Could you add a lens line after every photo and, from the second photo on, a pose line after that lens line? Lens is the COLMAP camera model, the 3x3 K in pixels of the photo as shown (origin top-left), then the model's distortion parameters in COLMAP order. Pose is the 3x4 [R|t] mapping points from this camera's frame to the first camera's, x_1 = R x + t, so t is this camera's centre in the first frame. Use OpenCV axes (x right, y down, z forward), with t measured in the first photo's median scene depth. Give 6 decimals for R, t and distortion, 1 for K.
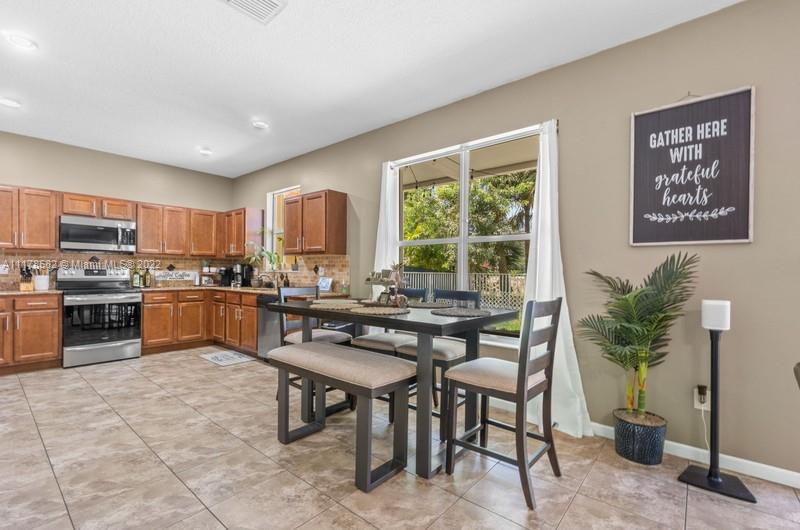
lens RADIAL K [[347.0, 0, 398.7], [0, 347.0, 267.2], [0, 0, 1]] dist [0.003197, 0.000300]
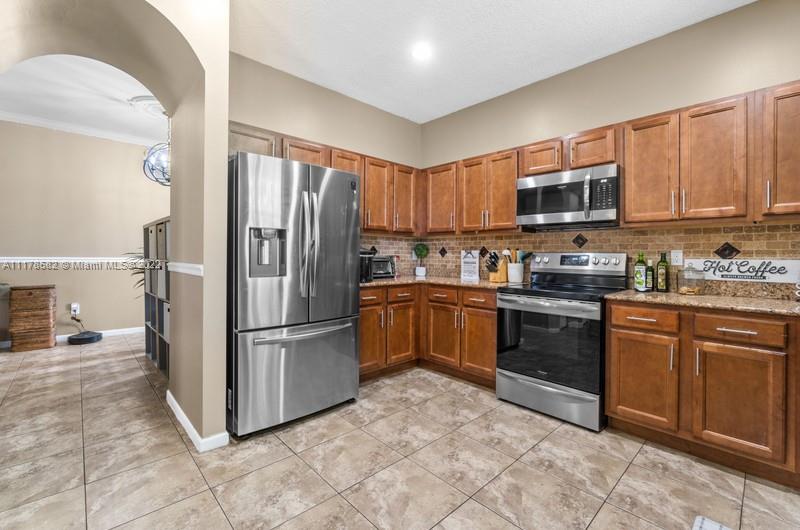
lens RADIAL K [[347.0, 0, 399.0], [0, 347.0, 257.0], [0, 0, 1]] dist [0.003197, 0.000300]
pose [[-0.119616, -0.006576, -0.992798, -0.226613], [0.000554, 0.999977, -0.006690, 0.014166], [0.992820, -0.001350, -0.119610, 0.799324]]
